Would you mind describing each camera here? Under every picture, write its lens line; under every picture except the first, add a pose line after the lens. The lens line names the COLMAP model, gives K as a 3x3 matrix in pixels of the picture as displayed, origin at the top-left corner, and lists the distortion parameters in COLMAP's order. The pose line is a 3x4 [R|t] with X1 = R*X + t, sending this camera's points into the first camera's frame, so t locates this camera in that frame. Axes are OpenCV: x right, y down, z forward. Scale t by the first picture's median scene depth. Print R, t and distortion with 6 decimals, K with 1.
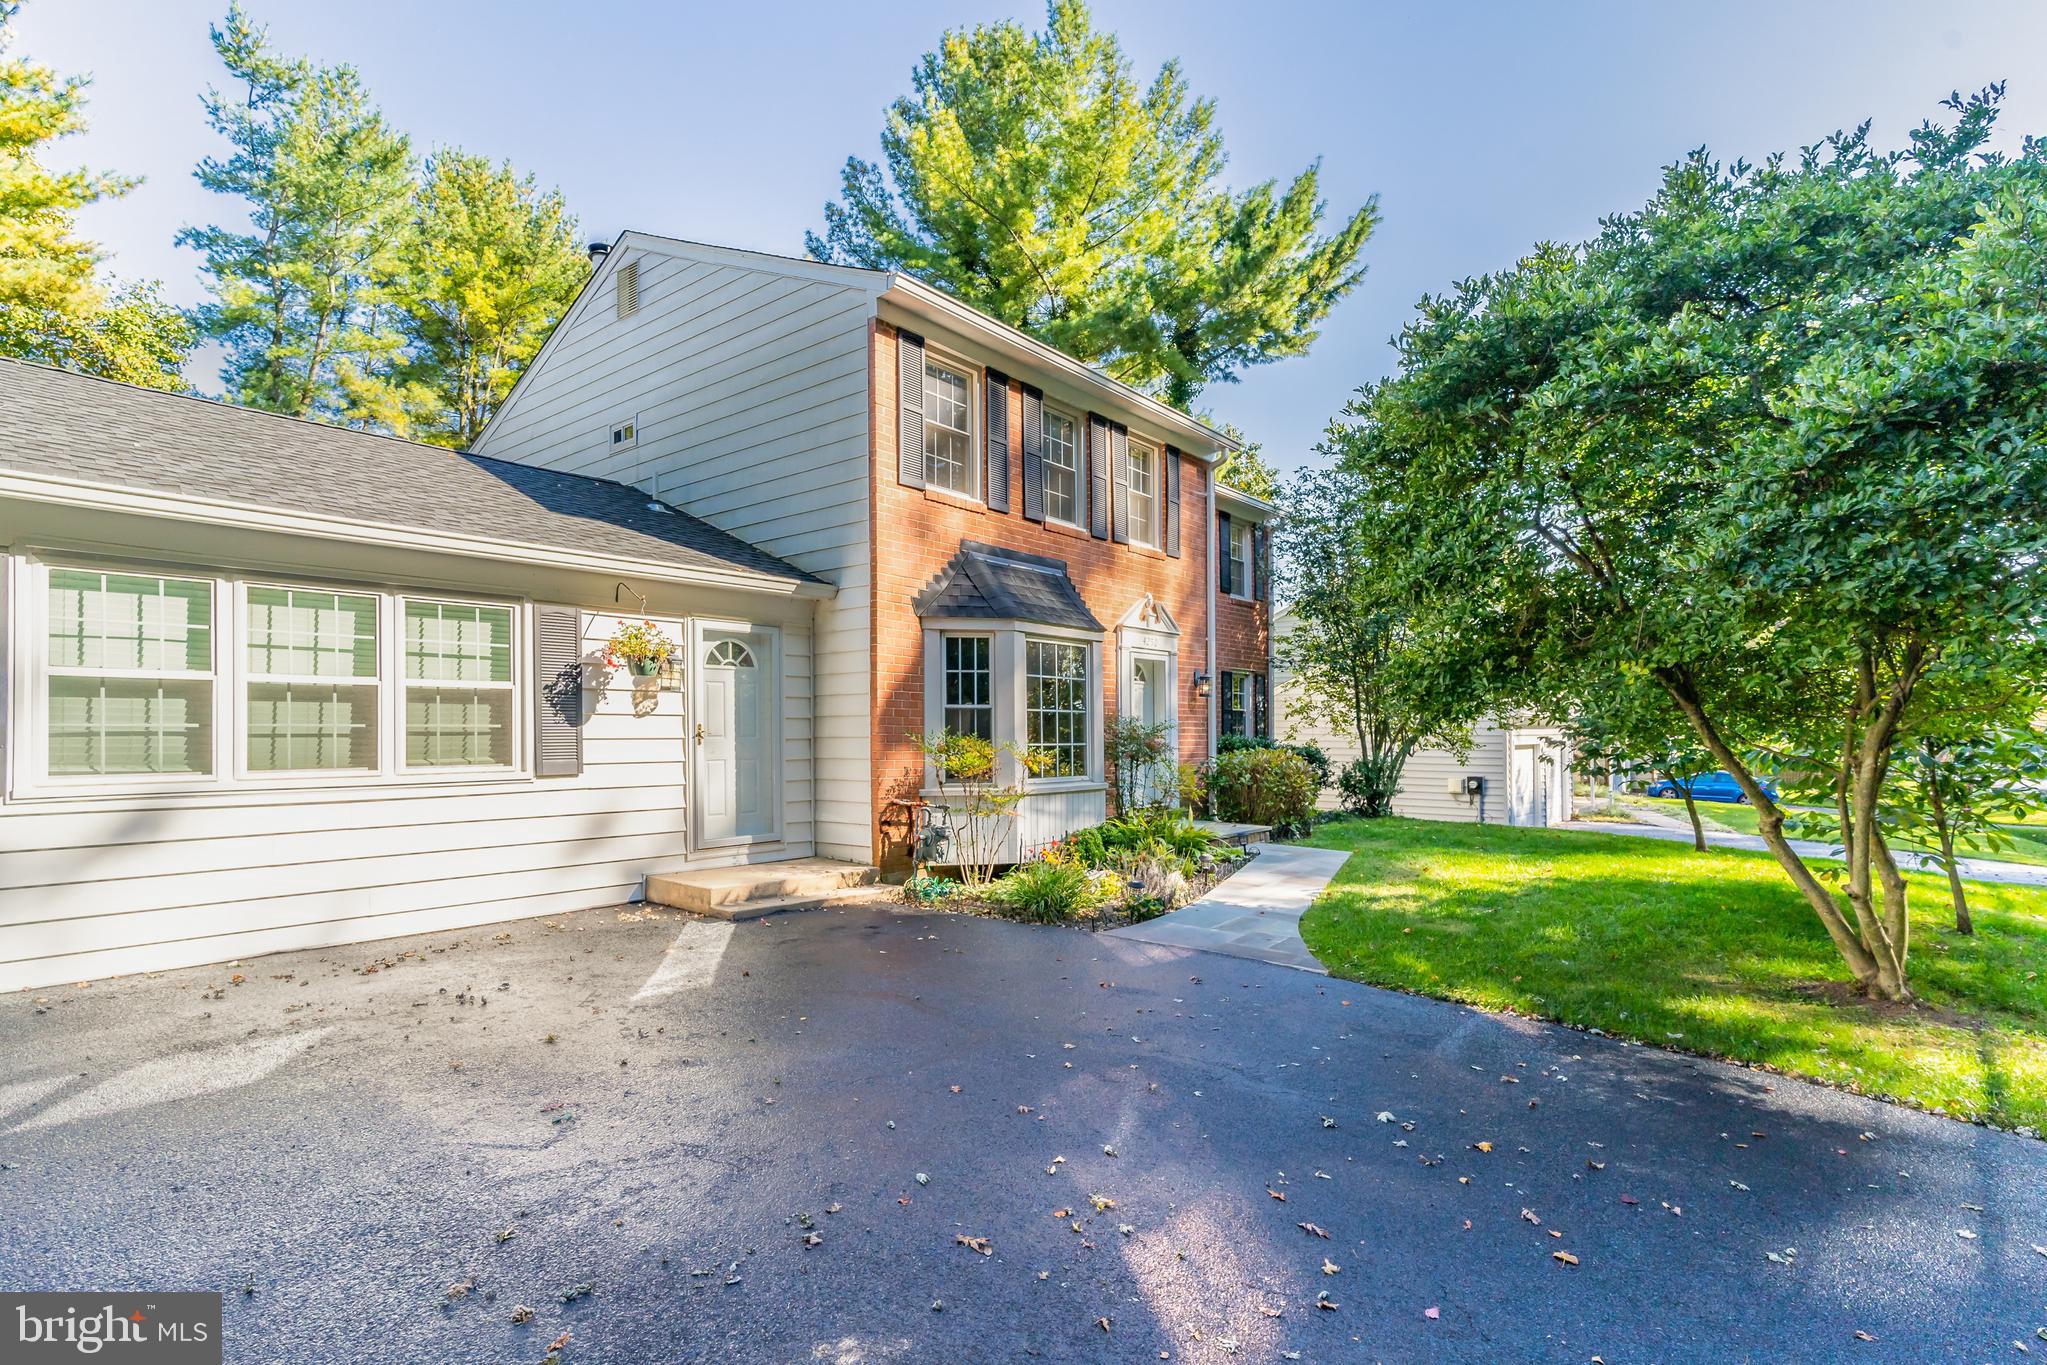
lens RADIAL K [[1003.7, 0, 990.4], [0, 1003.7, 719.3], [0, 0, 1]] dist [0.022390, 0.000495]
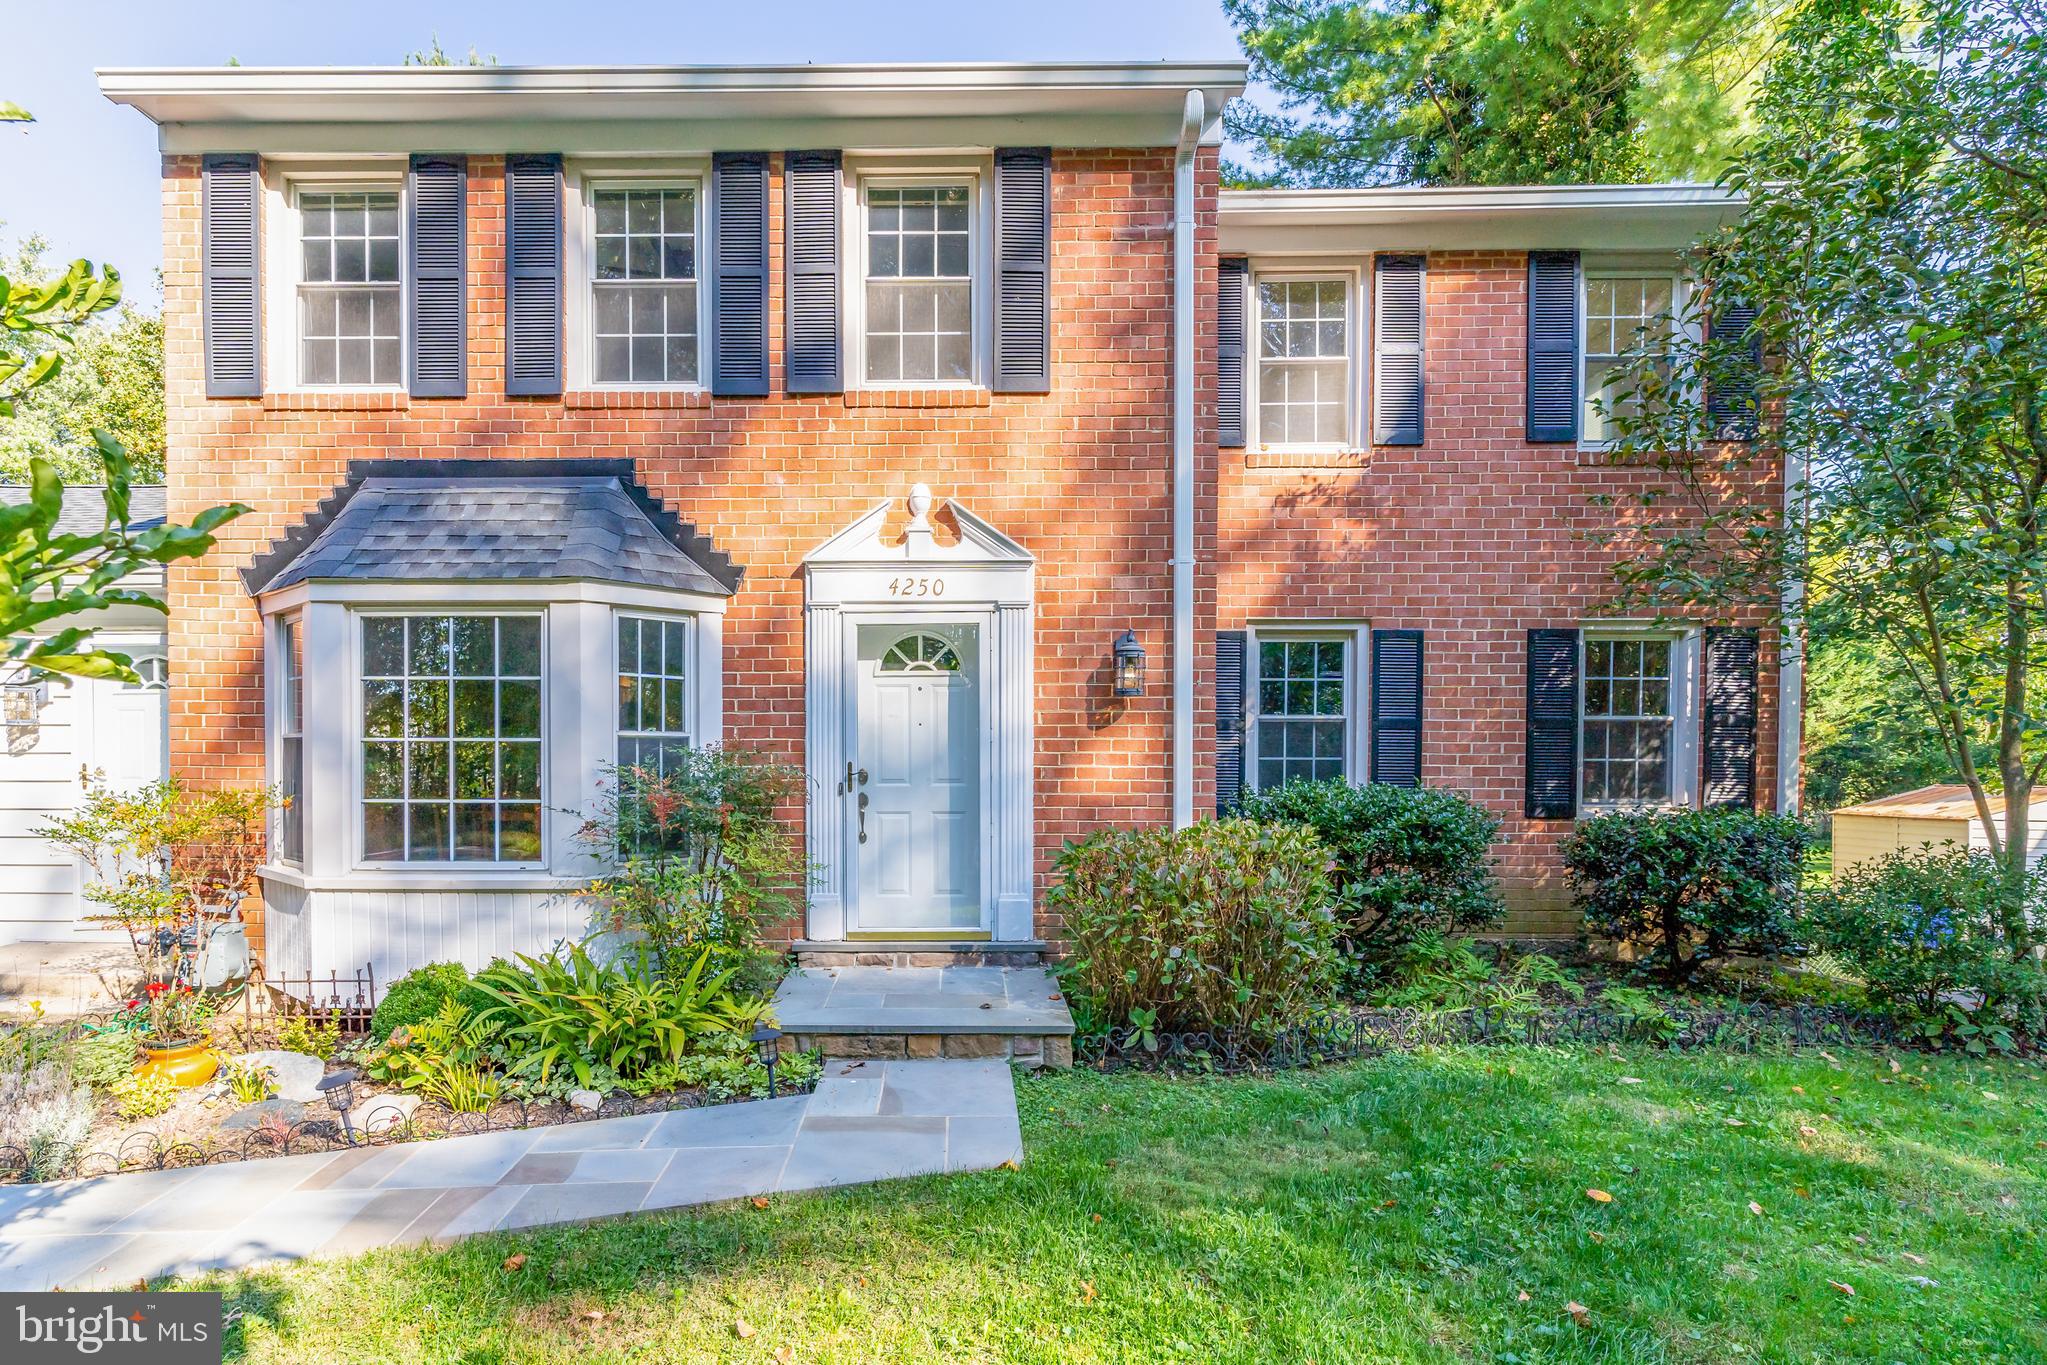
lens RADIAL K [[1107.1, 0, 1019.3], [0, 1107.1, 781.8], [0, 0, 1]] dist [-0.007585, -0.001454]
pose [[0.609638, 0.006779, -0.792651, 0.635642], [0.003412, 0.999932, 0.011176, 0.008522], [0.792673, -0.009518, 0.609573, 0.766528]]
